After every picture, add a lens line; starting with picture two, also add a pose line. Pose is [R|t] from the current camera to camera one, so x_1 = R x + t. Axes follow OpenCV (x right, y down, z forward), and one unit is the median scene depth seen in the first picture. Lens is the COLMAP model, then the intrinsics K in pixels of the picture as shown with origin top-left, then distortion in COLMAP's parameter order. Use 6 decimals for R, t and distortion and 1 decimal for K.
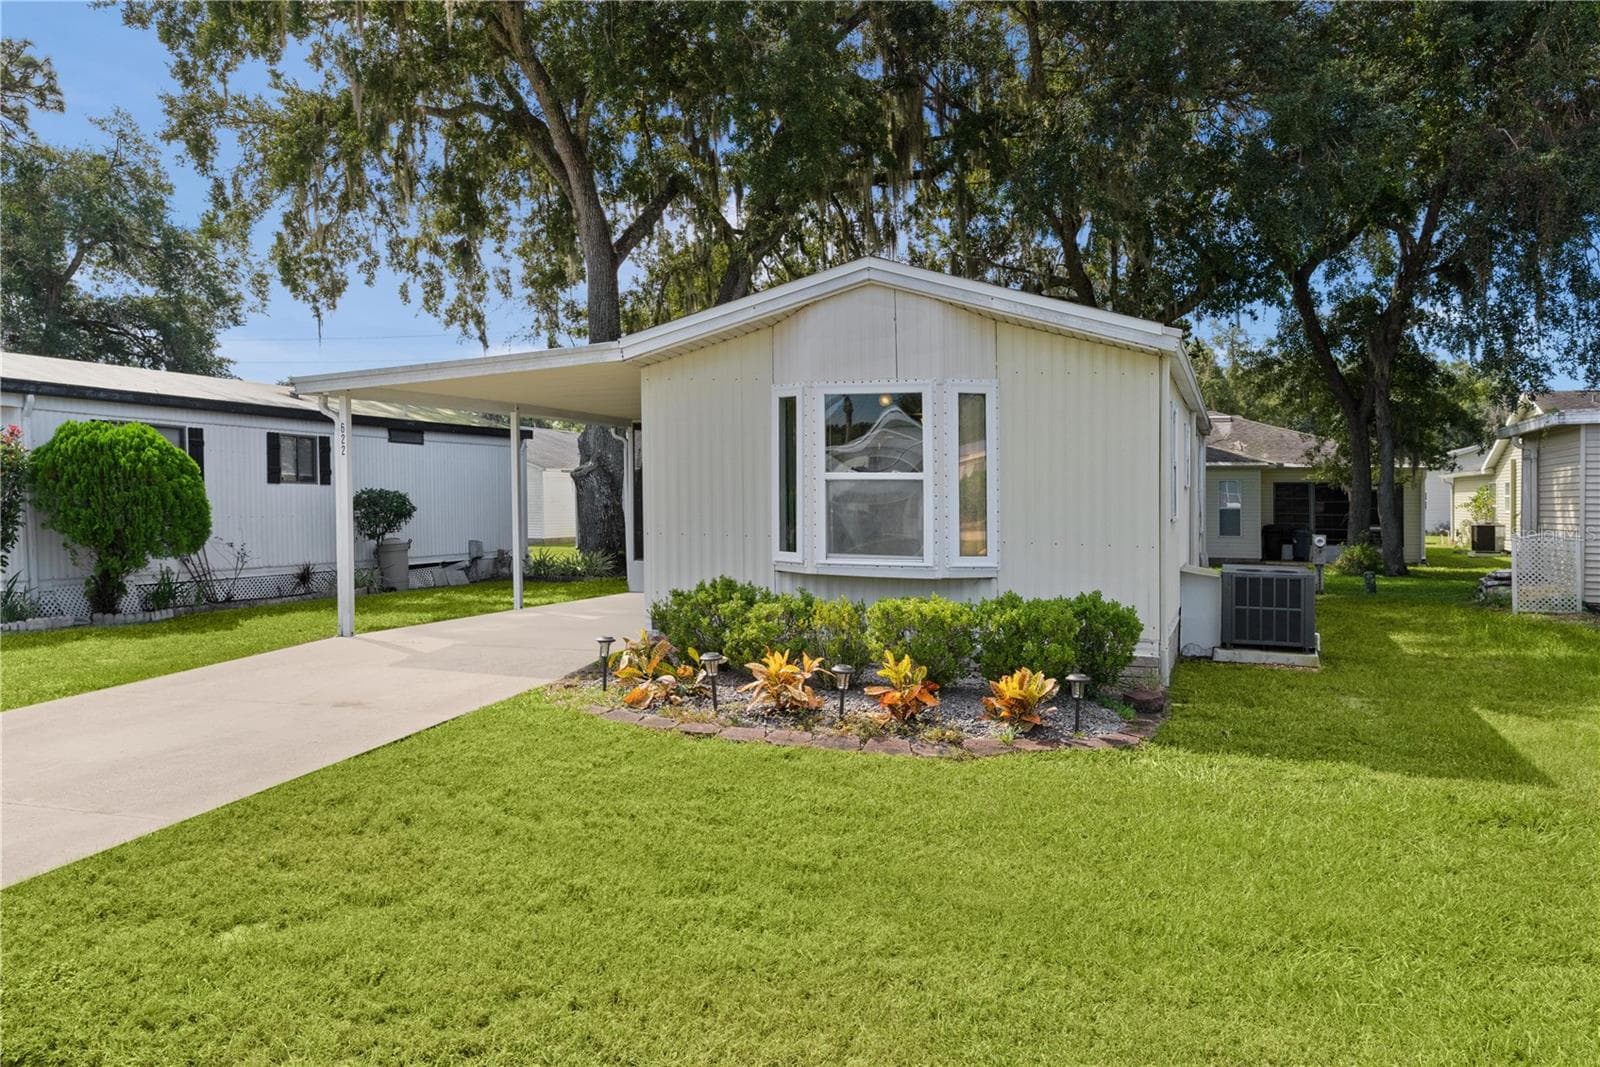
lens RADIAL K [[1224.3, 0, 839.9], [0, 1224.3, 536.4], [0, 0, 1]] dist [-0.006012, 0.002432]
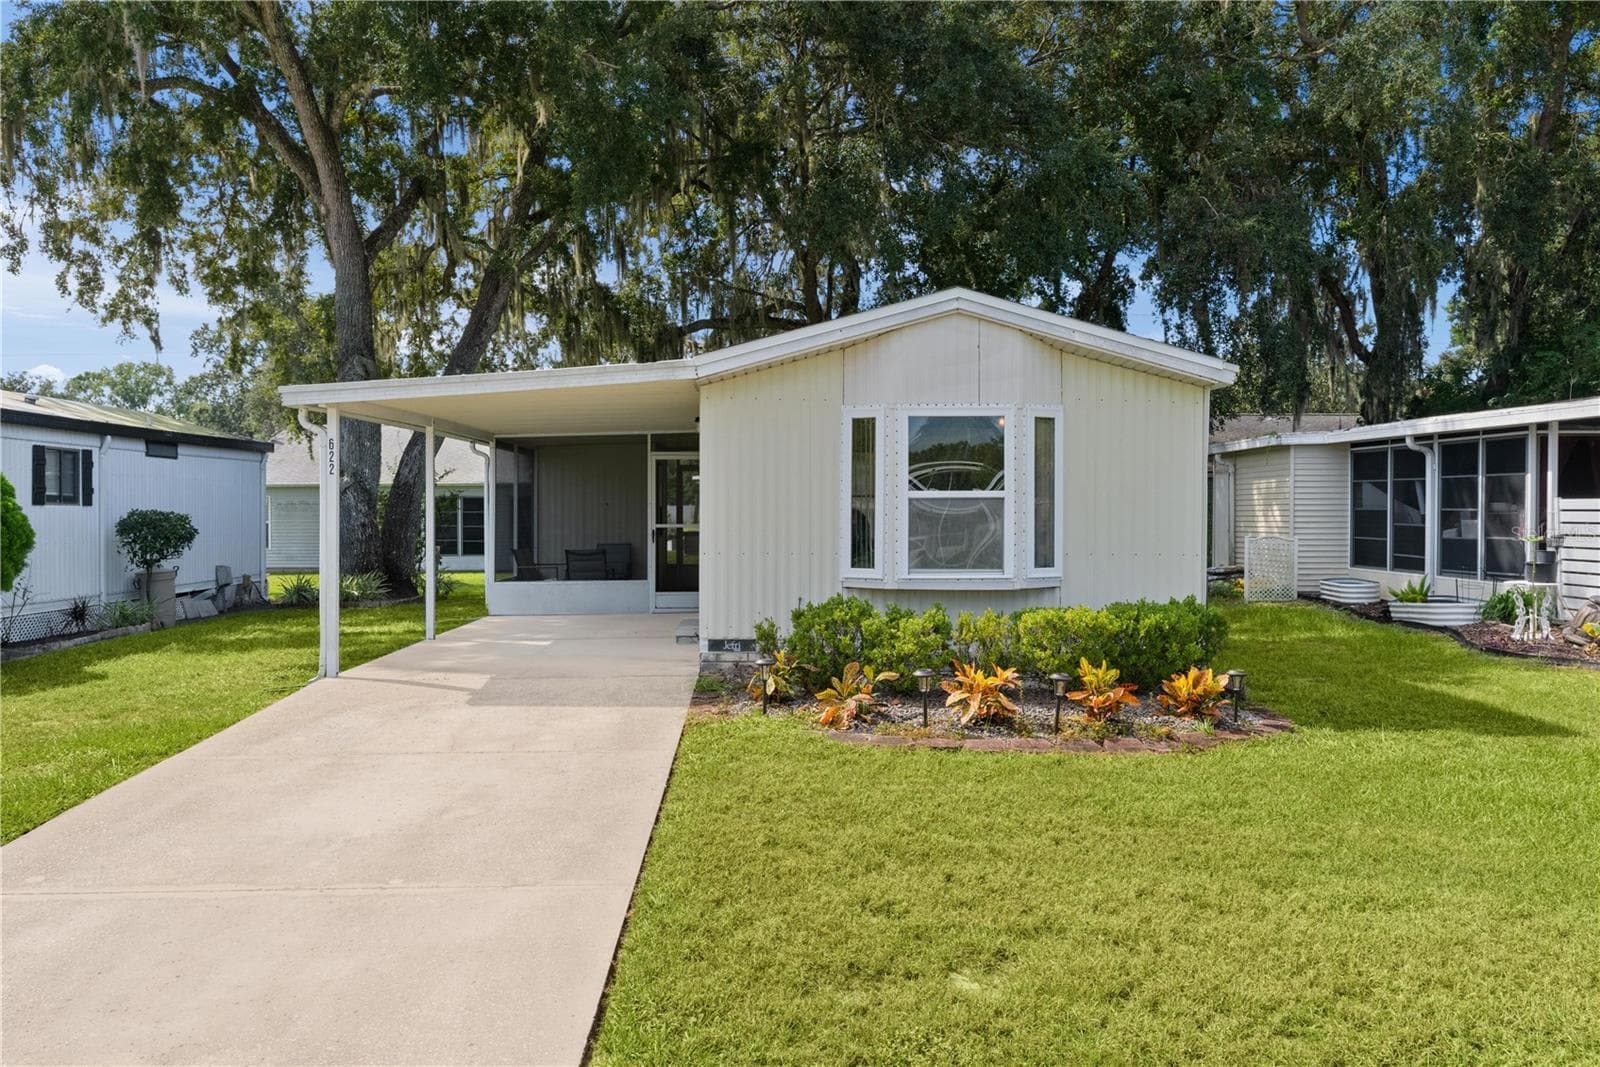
lens RADIAL K [[1197.9, 0, 824.5], [0, 1197.9, 518.9], [0, 0, 1]] dist [-0.012194, -0.001657]
pose [[0.941564, -0.014302, 0.336531, -0.227457], [0.021877, 0.999585, -0.018726, -0.006164], [-0.336124, 0.024994, 0.941486, 0.036981]]
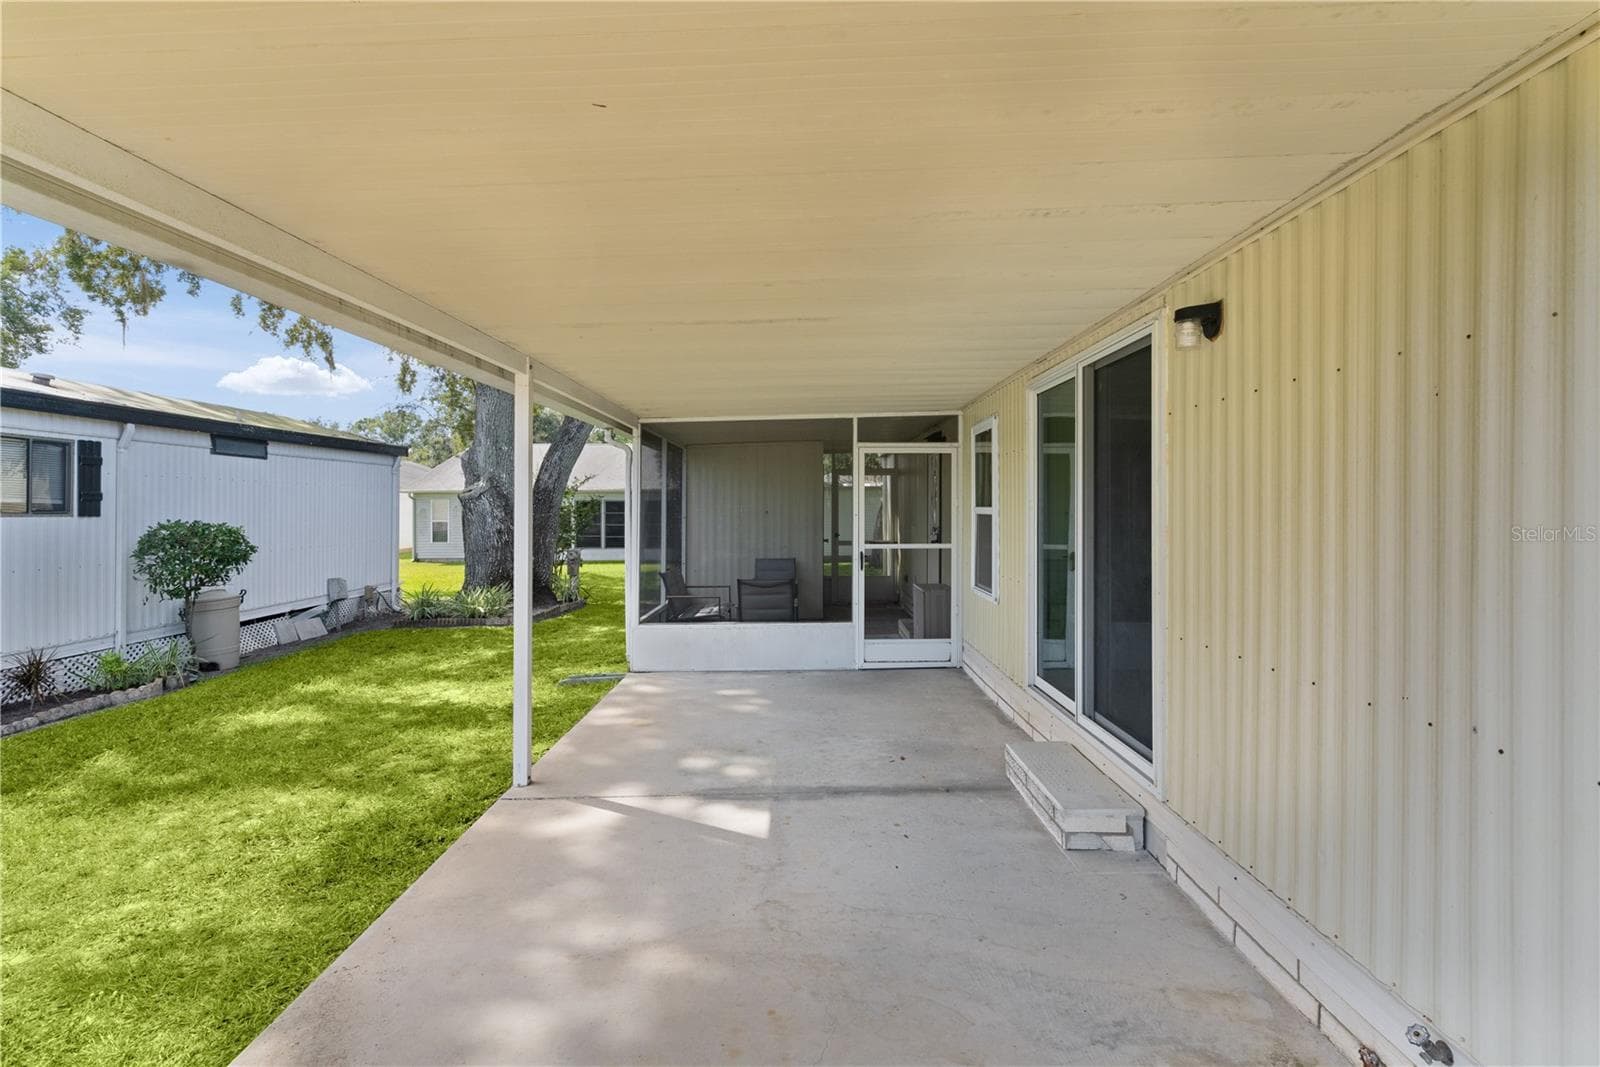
lens RADIAL K [[759.9, 0, 823.0], [0, 759.9, 482.9], [0, 0, 1]] dist [-0.001386, -0.000602]
pose [[0.948315, -0.001343, 0.317328, -0.194554], [0.021324, 0.998000, -0.059502, -0.029851], [-0.316613, 0.063193, 0.946447, 0.534087]]
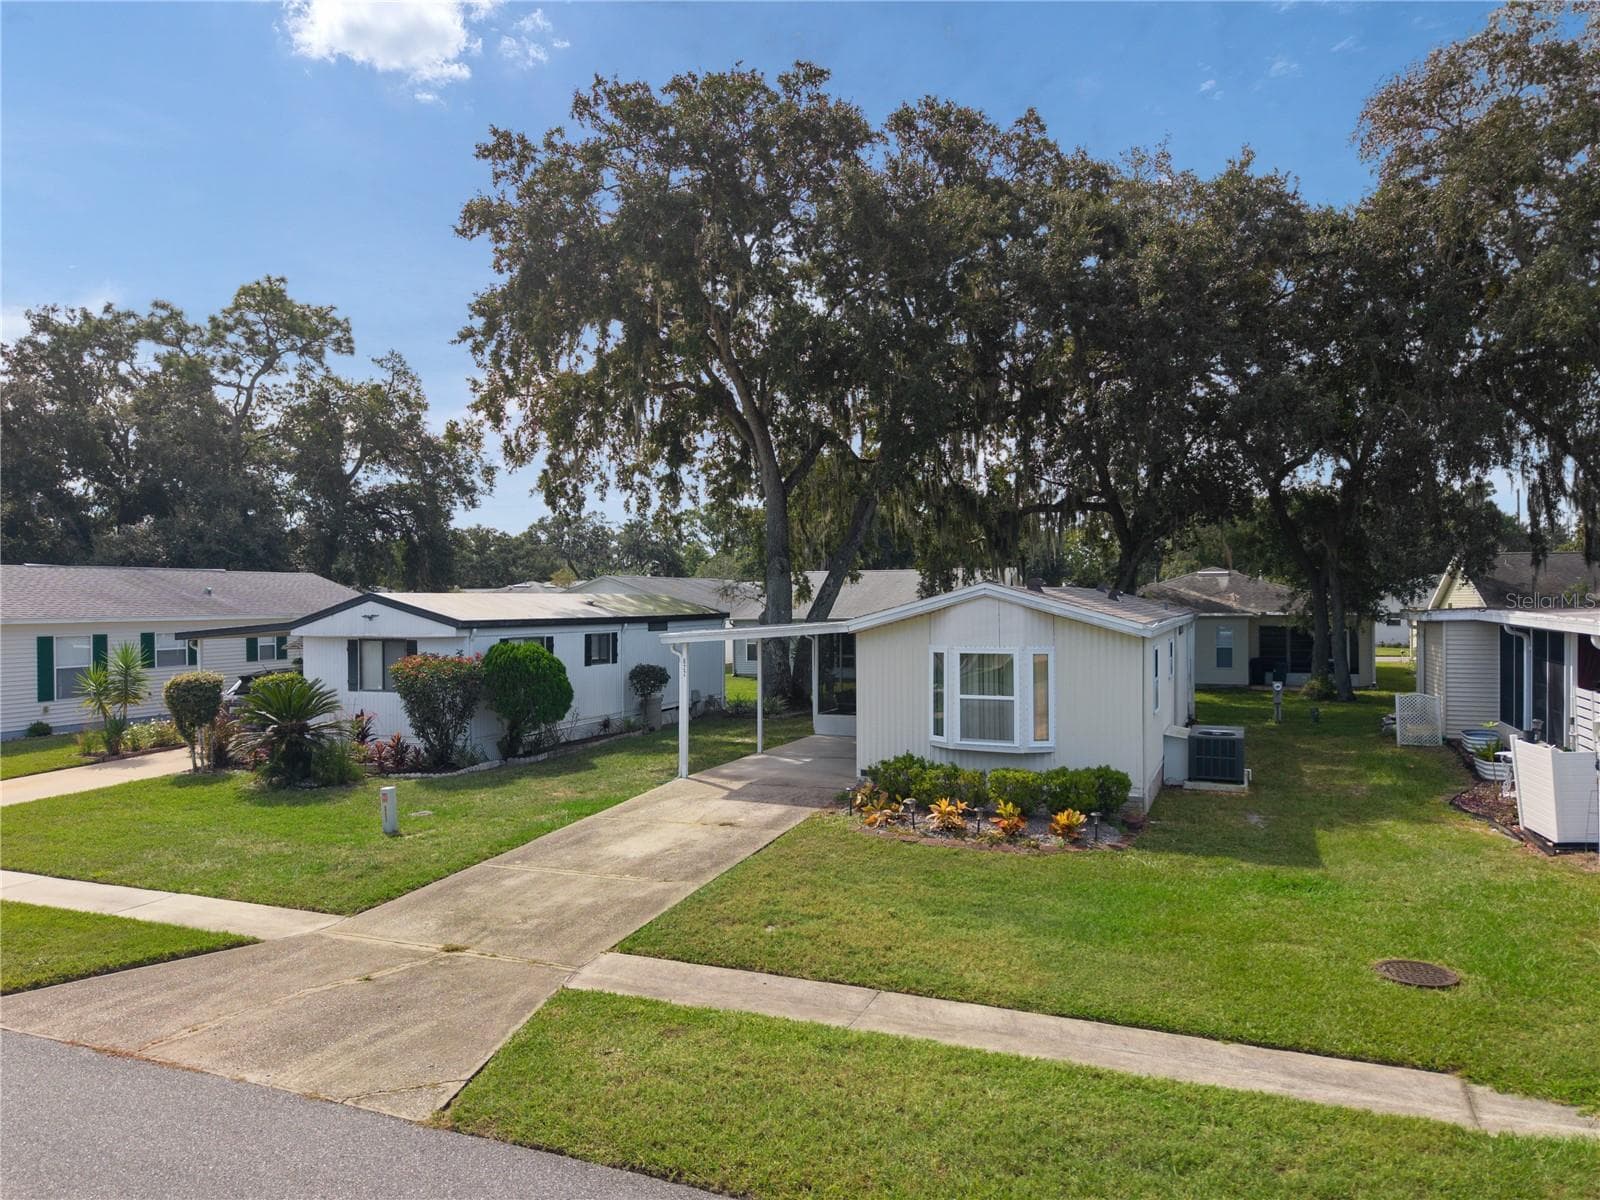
lens RADIAL K [[1032.0, 0, 858.9], [0, 1032.0, 622.7], [0, 0, 1]] dist [0.000517, -0.000190]
pose [[0.998587, -0.009418, -0.052296, -0.044754], [0.008680, 0.999860, -0.014315, -0.076441], [0.052423, 0.013840, 0.998529, -0.309566]]
